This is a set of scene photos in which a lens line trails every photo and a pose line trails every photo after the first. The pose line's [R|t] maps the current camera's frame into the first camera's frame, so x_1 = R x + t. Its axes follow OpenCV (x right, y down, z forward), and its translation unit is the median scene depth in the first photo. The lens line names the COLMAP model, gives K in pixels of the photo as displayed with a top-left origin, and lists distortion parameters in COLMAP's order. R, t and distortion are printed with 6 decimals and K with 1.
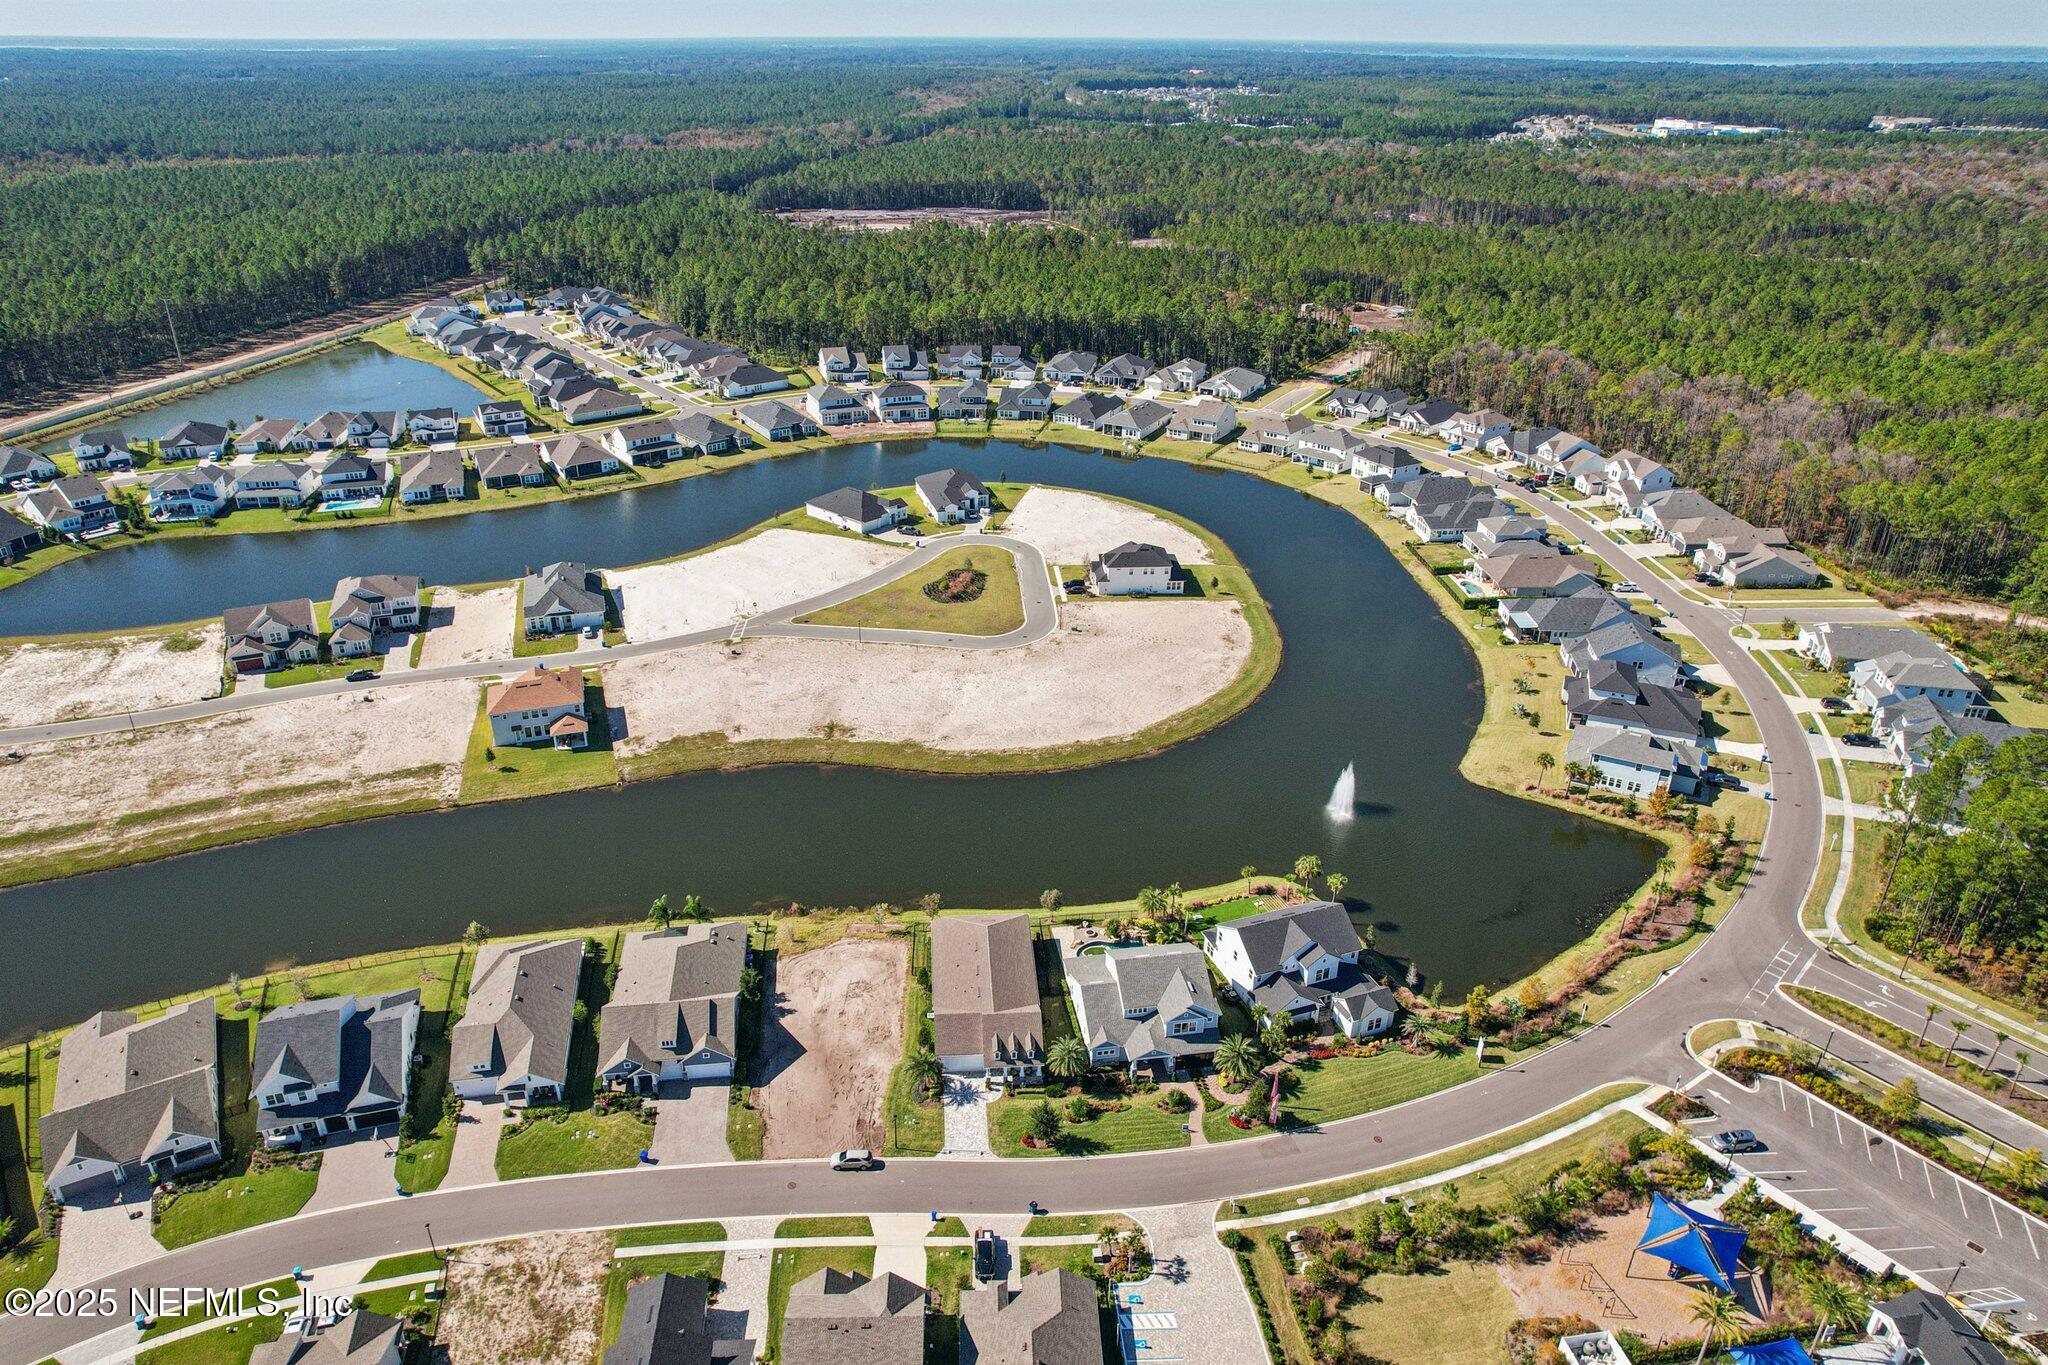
lens RADIAL K [[1349.7, 0, 1016.6], [0, 1349.7, 678.6], [0, 0, 1]] dist [-0.067227, 0.059832]
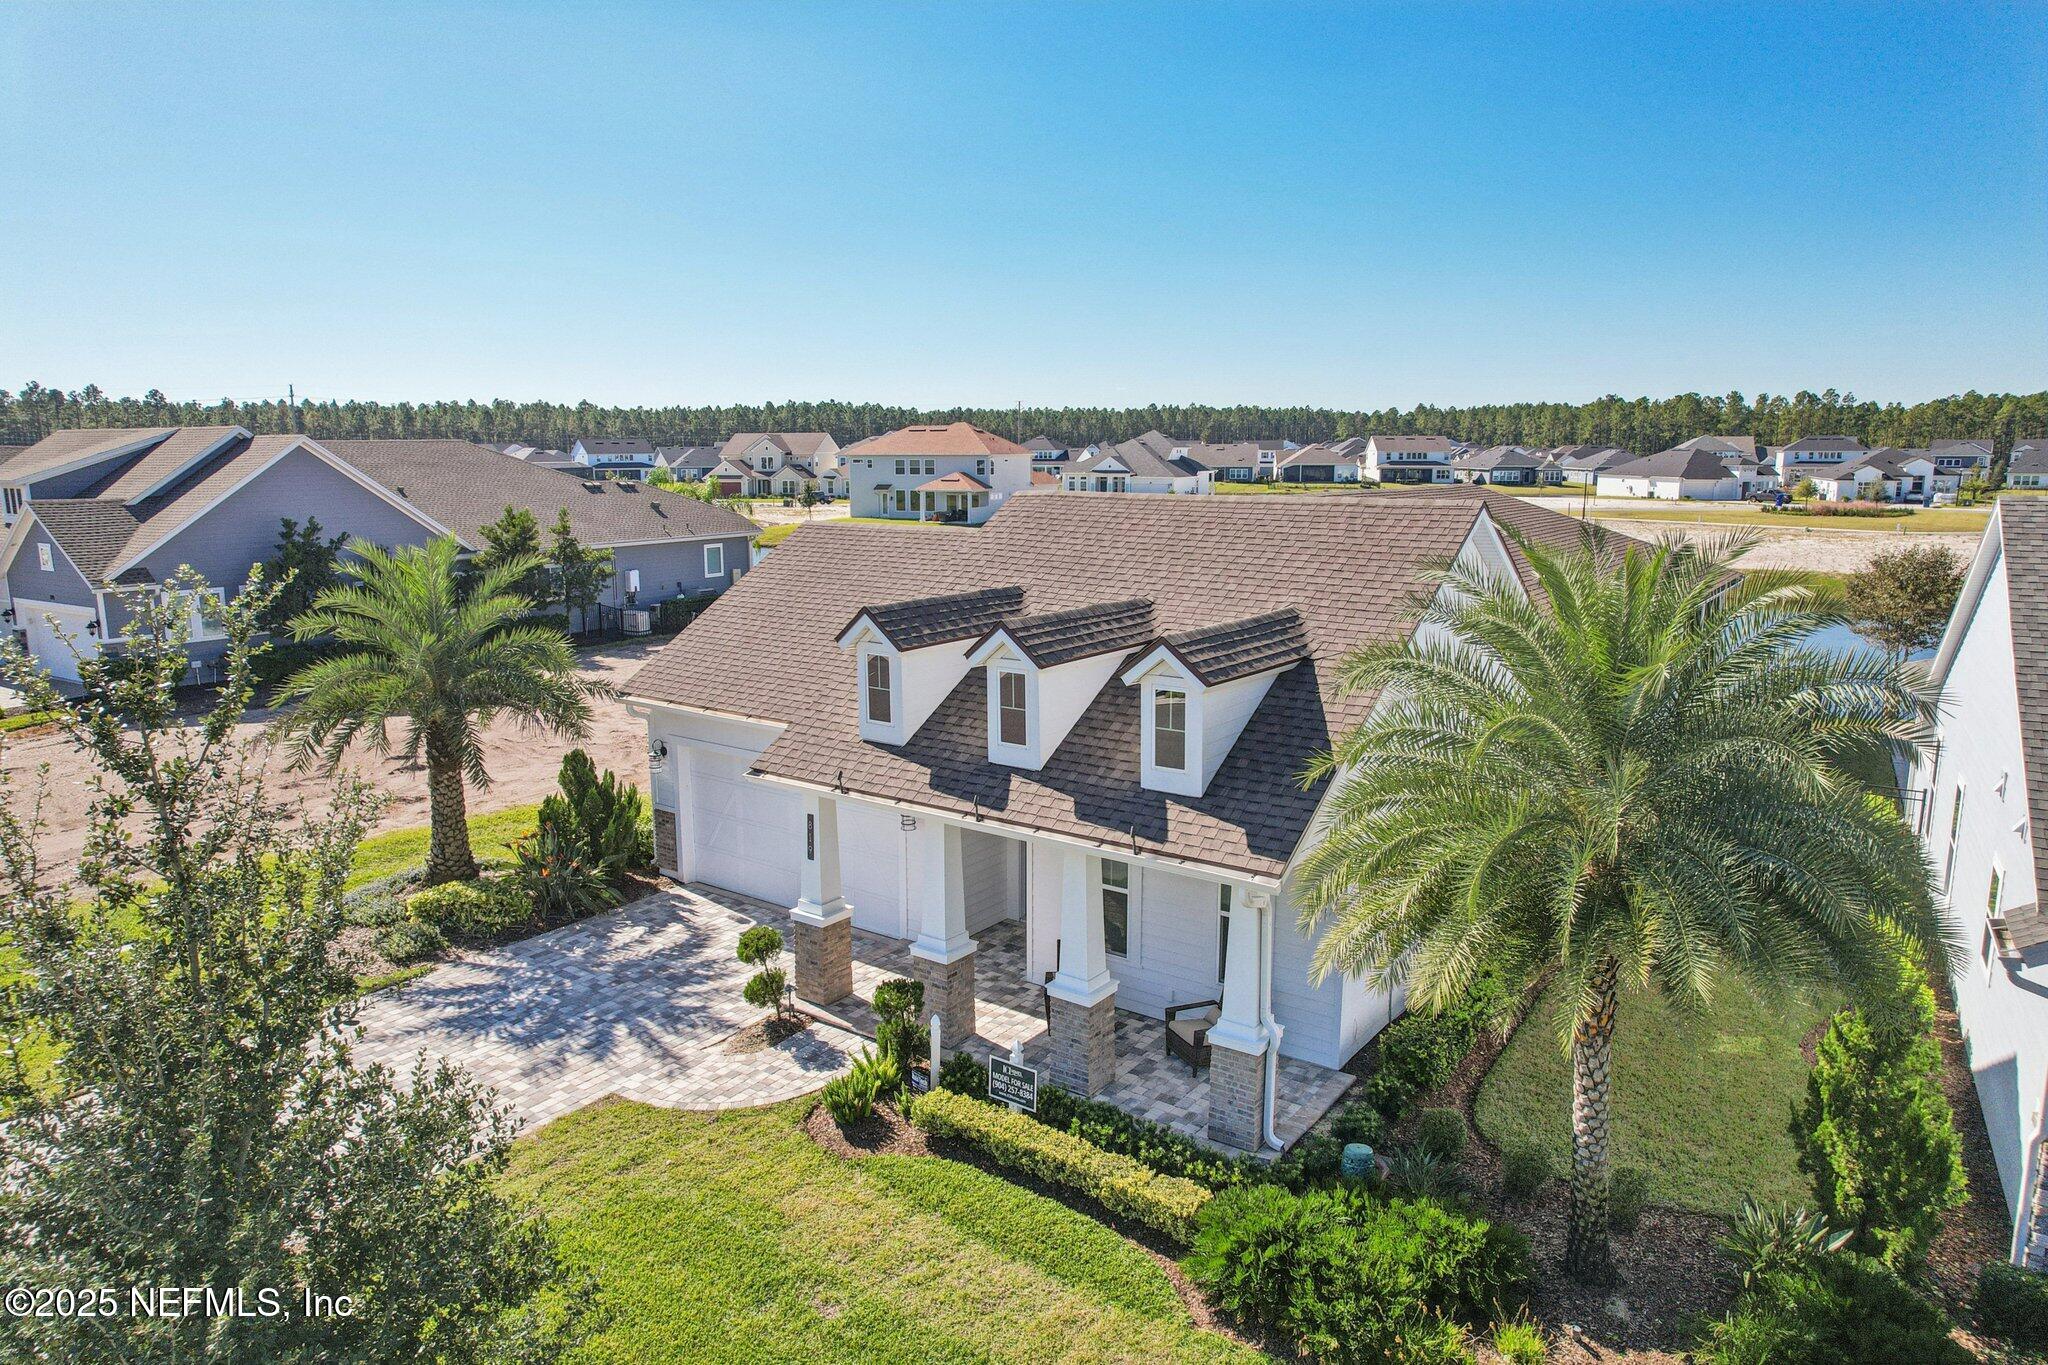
lens RADIAL K [[1323.6, 0, 1024.0], [0, 1323.6, 682.5], [0, 0, 1]] dist [-0.092297, 0.107314]
pose [[0.770441, 0.109358, -0.628062, 0.029871], [-0.277811, 0.944307, -0.176368, 0.155772], [0.573796, 0.310364, 0.757913, 0.490984]]
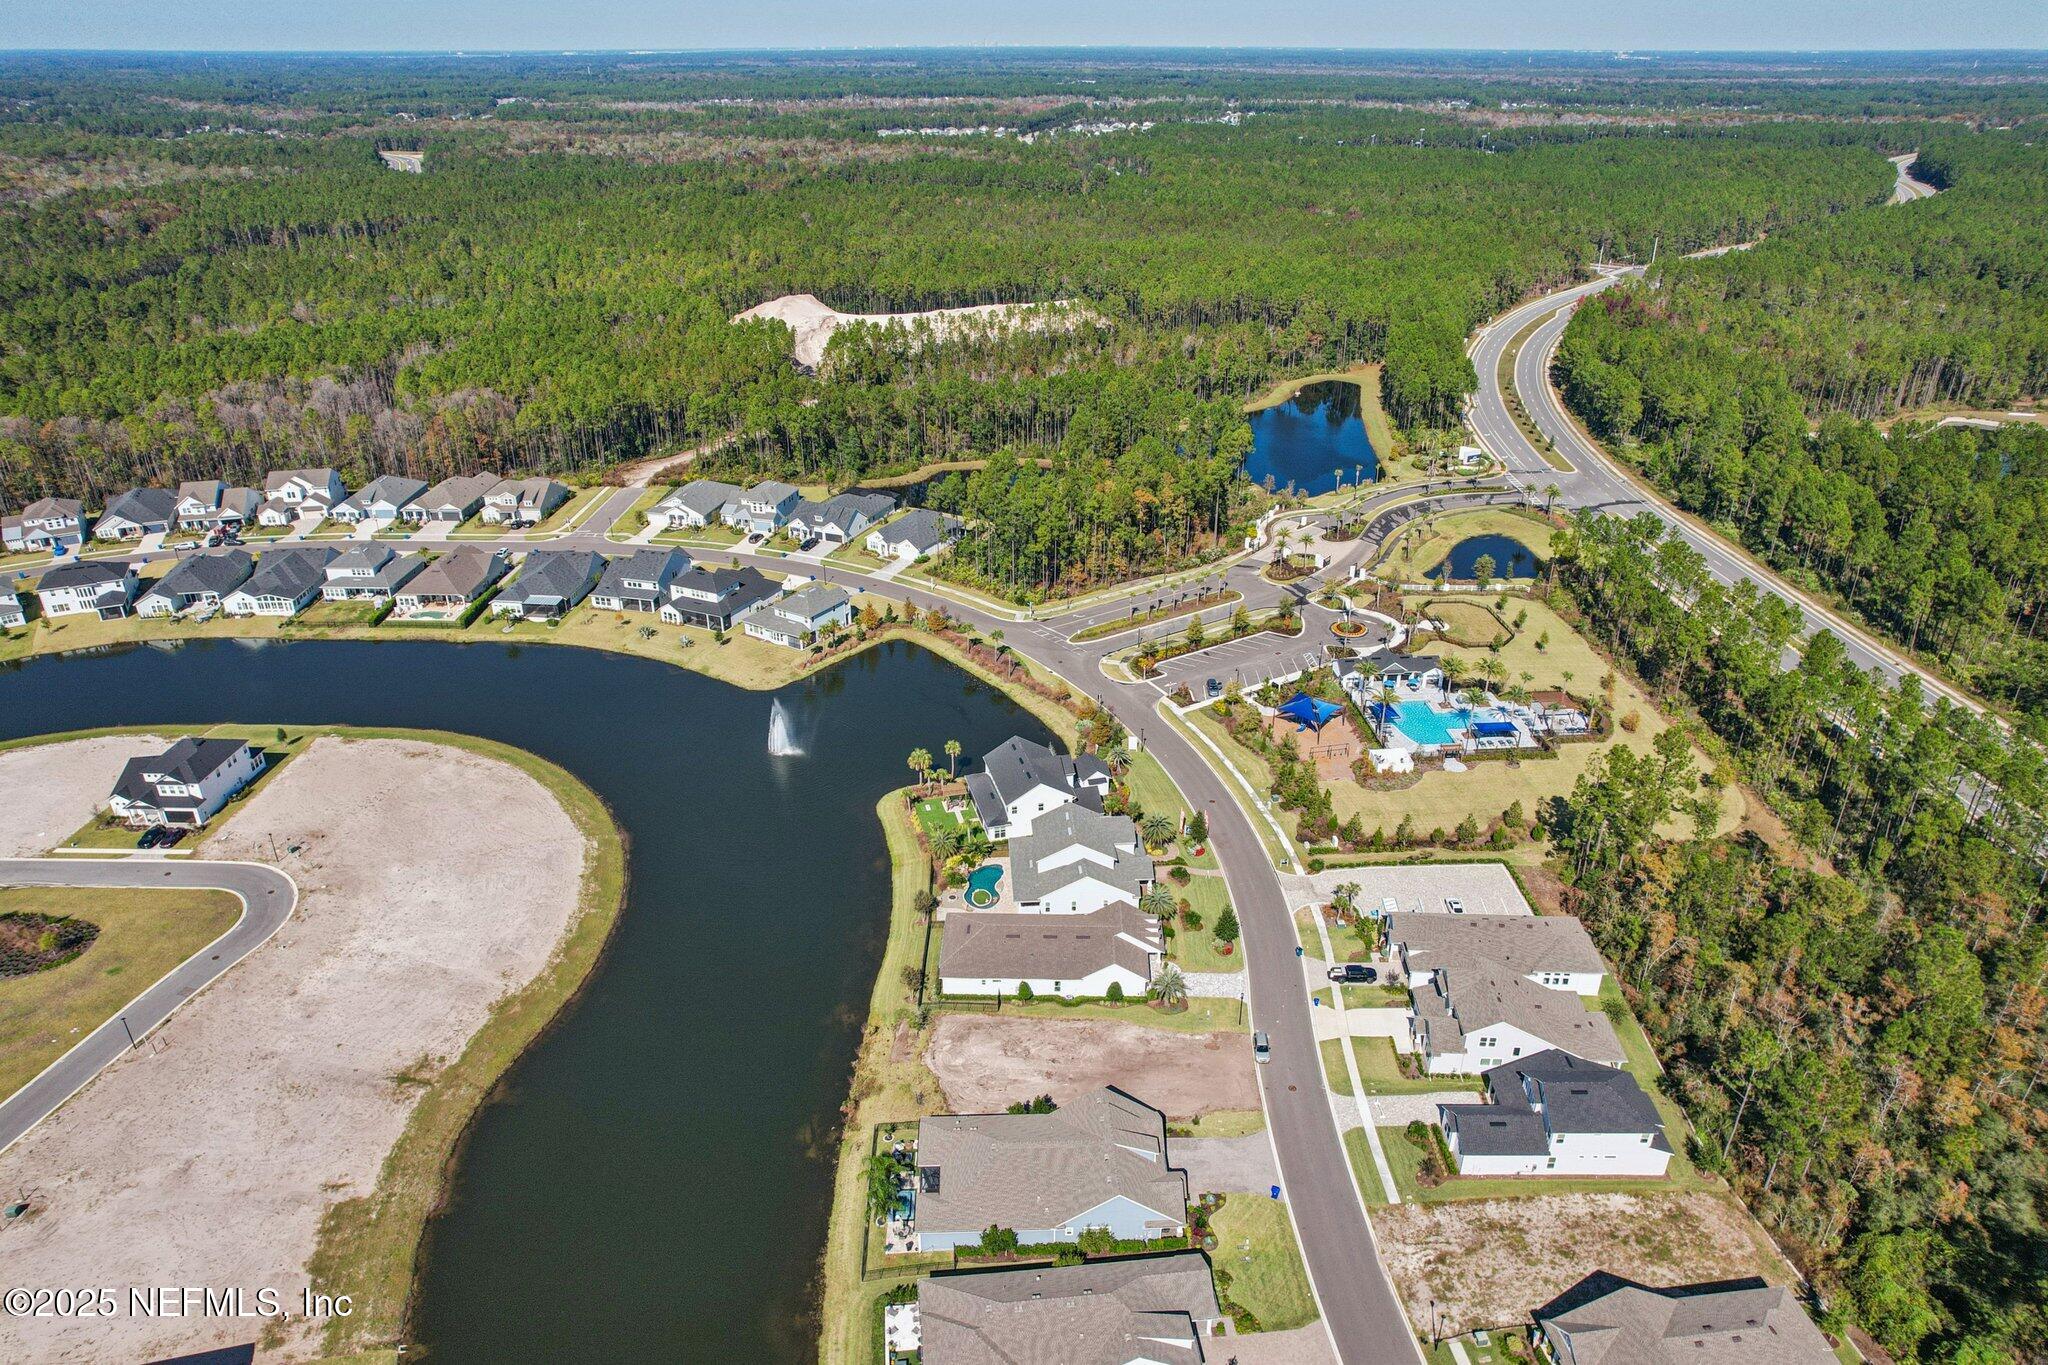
lens RADIAL K [[1333.2, 0, 1024.0], [0, 1333.2, 682.5], [0, 0, 1]] dist [-0.058763, 0.043720]
pose [[0.092742, -0.442664, 0.891879, -0.487605], [0.437700, 0.822675, 0.362802, -0.184653], [-0.894325, 0.356729, 0.270050, 0.382146]]
